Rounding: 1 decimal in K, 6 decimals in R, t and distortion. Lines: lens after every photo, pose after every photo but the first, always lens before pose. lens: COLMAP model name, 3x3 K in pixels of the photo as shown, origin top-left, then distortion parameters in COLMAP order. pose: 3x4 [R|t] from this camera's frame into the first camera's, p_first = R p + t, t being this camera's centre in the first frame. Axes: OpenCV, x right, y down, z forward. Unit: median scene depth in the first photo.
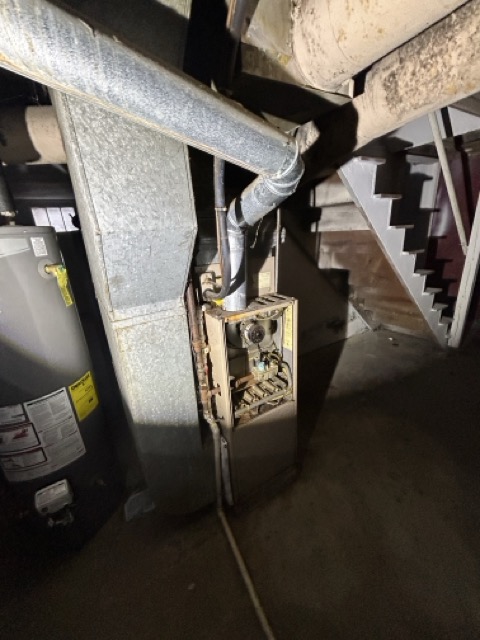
lens RADIAL K [[261.4, 0, 237.0], [0, 261.4, 321.4], [0, 0, 1]] dist [0.003021, -0.000109]
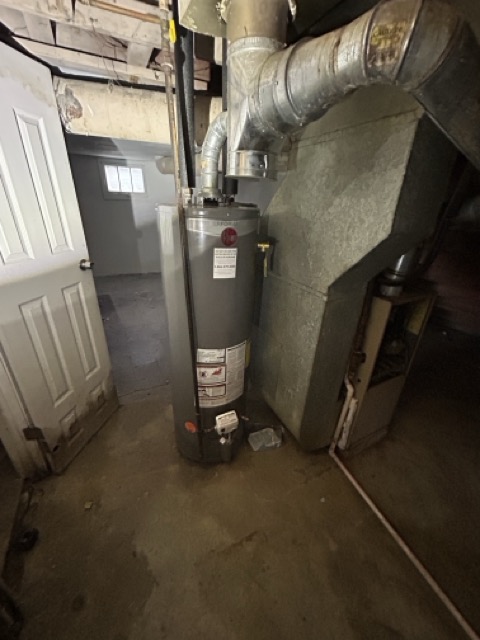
lens RADIAL K [[261.4, 0, 243.5], [0, 261.4, 321.4], [0, 0, 1]] dist [0.003021, -0.000109]
pose [[0.992711, 0.119242, -0.017504, -0.642342], [-0.117121, 0.988735, 0.093203, 0.045403], [0.028421, -0.090473, 0.995493, -0.235958]]
